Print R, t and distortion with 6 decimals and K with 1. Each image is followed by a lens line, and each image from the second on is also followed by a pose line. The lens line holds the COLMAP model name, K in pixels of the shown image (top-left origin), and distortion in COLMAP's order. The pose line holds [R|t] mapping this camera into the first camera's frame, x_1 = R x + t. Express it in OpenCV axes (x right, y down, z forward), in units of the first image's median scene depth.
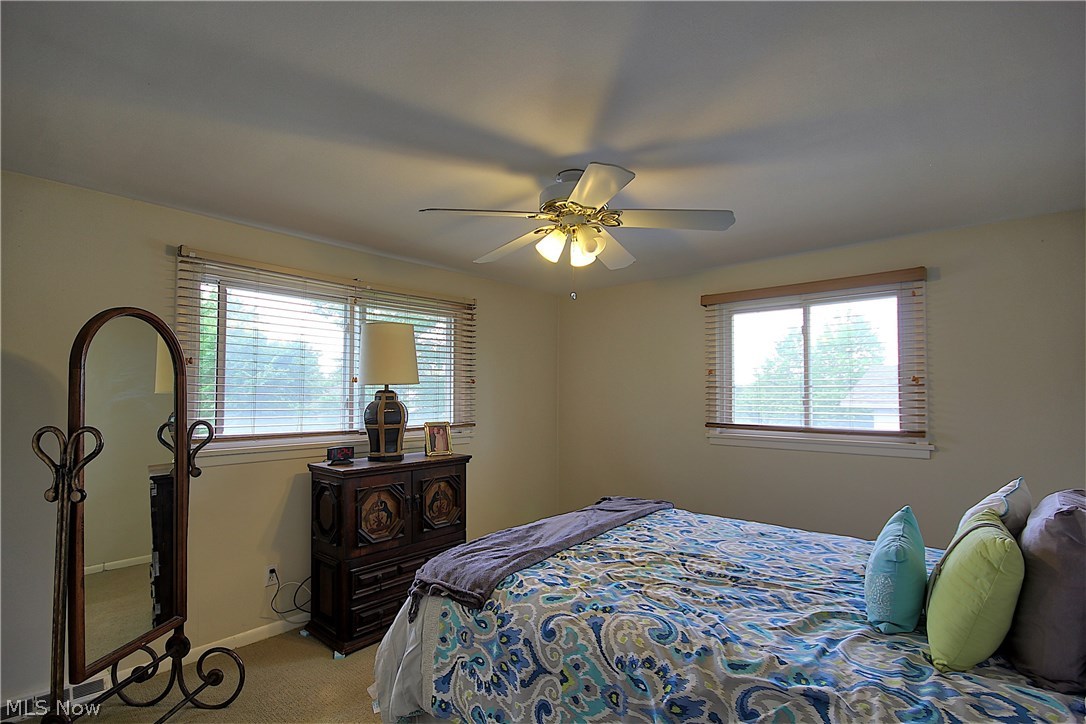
lens RADIAL K [[500.5, 0, 542.3], [0, 500.5, 378.1], [0, 0, 1]] dist [-0.001649, -0.004679]
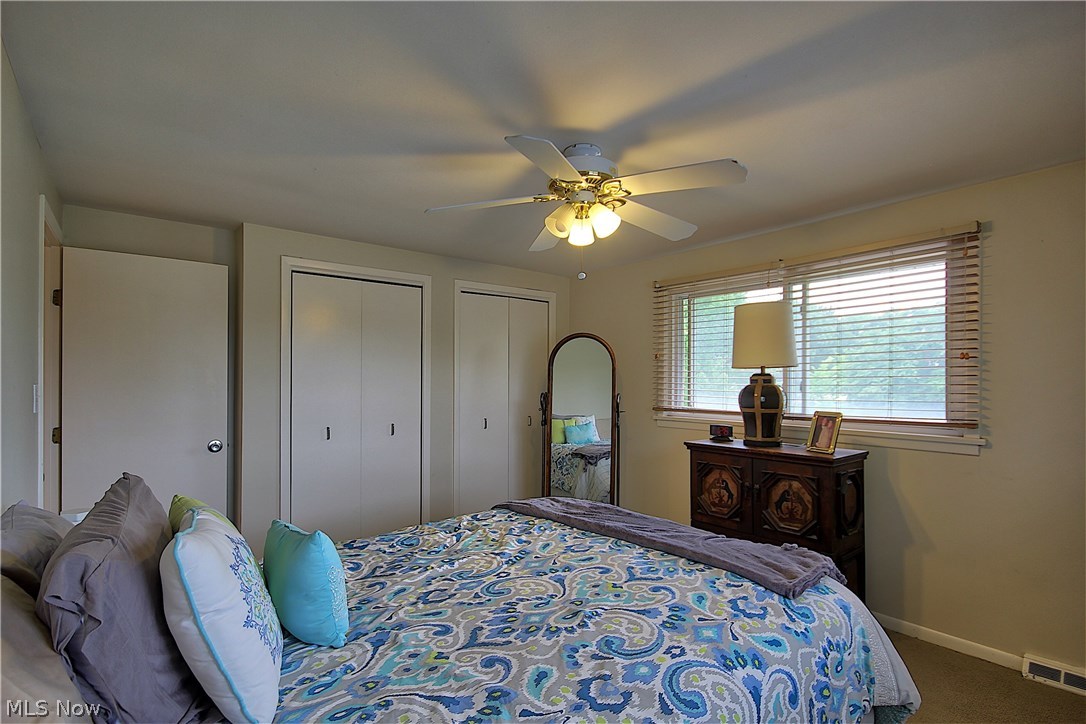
lens RADIAL K [[500.5, 0, 542.3], [0, 500.5, 378.1], [0, 0, 1]] dist [-0.001649, -0.004679]
pose [[-0.147539, -0.001424, -0.989055, 0.722625], [0.033332, 0.999424, -0.006411, 0.026192], [0.988494, -0.033913, -0.147406, 0.741005]]
